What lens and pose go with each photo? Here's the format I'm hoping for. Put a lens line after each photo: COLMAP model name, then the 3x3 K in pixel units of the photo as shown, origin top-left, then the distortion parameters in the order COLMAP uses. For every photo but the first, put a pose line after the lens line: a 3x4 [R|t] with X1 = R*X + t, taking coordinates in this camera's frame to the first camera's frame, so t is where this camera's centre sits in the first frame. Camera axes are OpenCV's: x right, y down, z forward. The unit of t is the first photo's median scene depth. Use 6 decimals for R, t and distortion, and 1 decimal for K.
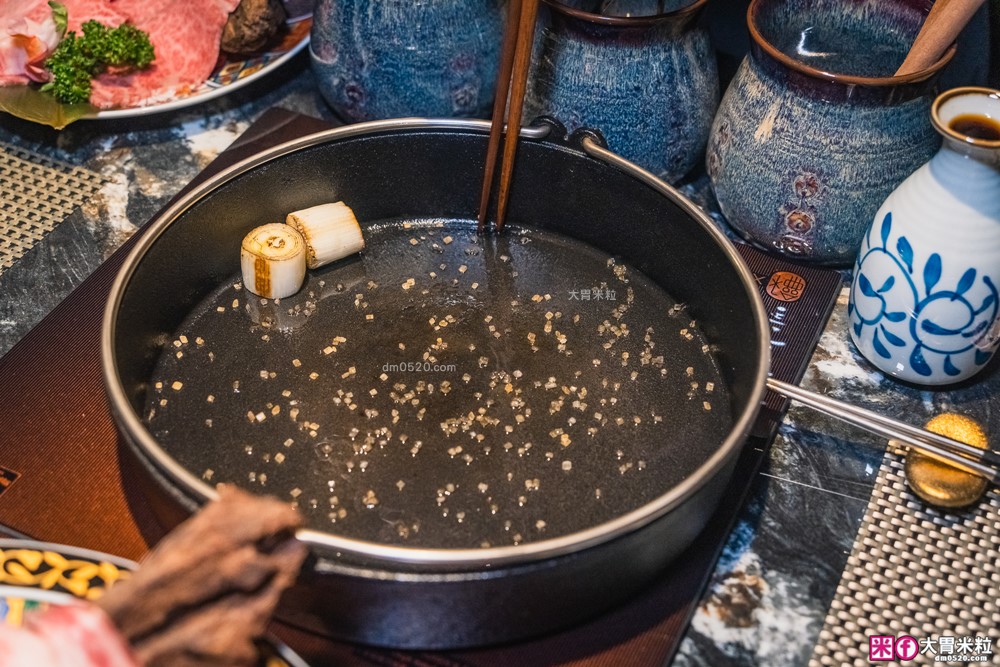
lens RADIAL K [[1406.4, 0, 500.0], [0, 1406.4, 333.5], [0, 0, 1]] dist [-0.032406, -0.044654]
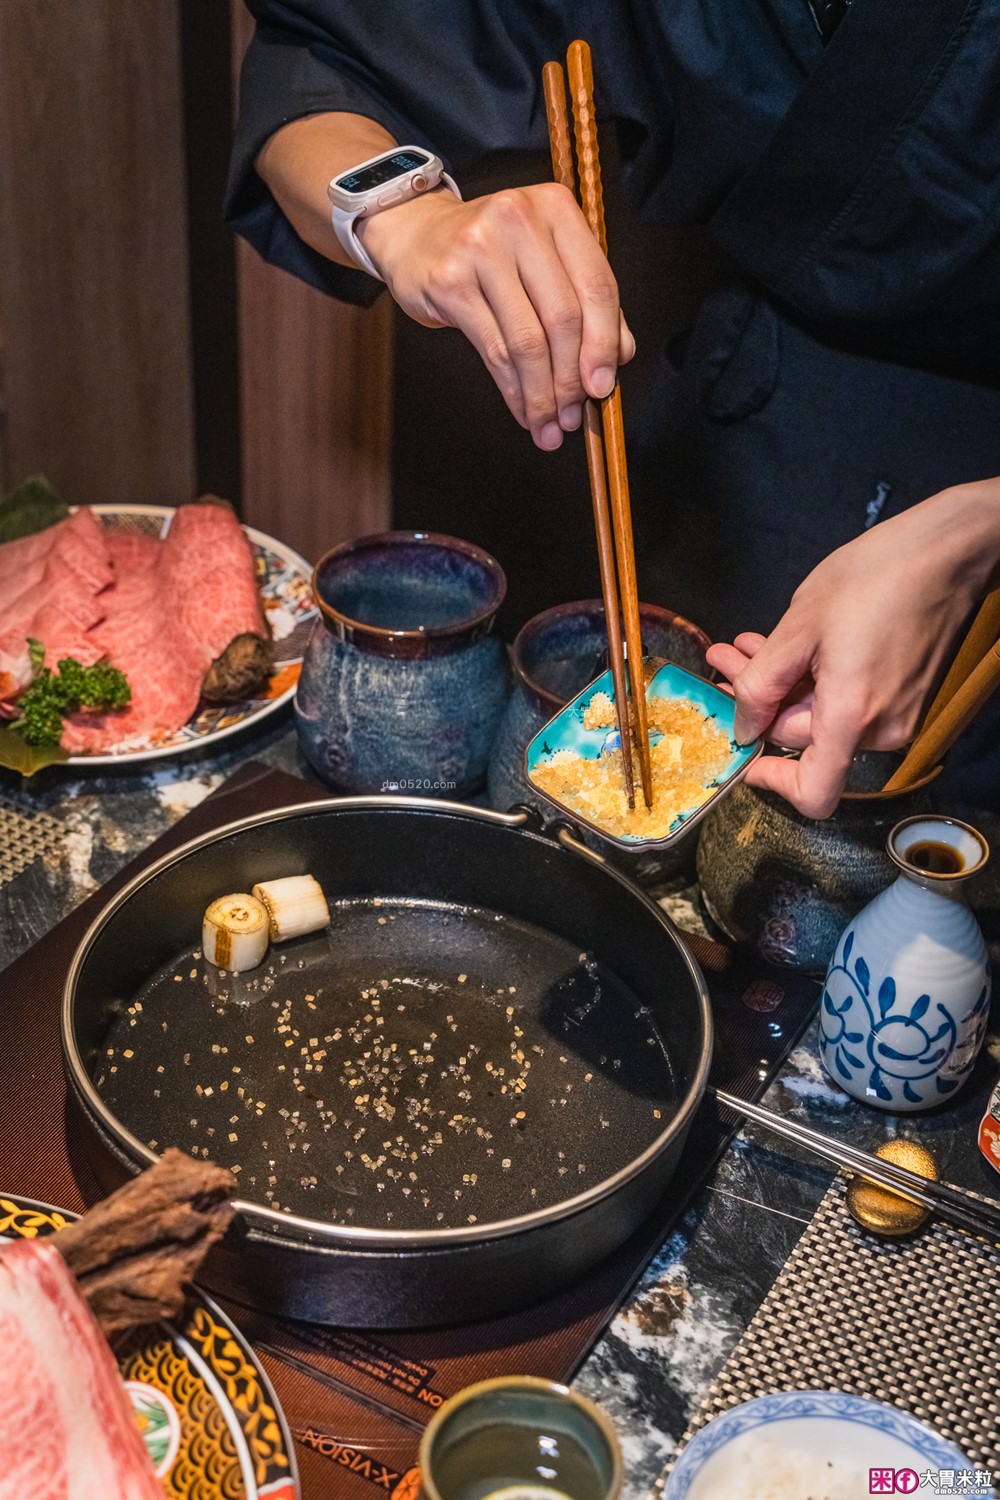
lens RADIAL K [[2109.5, 0, 500.0], [0, 2109.5, 750.0], [0, 0, 1]] dist [-0.032406, -0.044654]
pose [[0.996597, 0.067466, -0.047366, 0.083913], [-0.072477, 0.990885, -0.113556, -0.024266], [0.039273, 0.116602, 0.992402, -0.468183]]
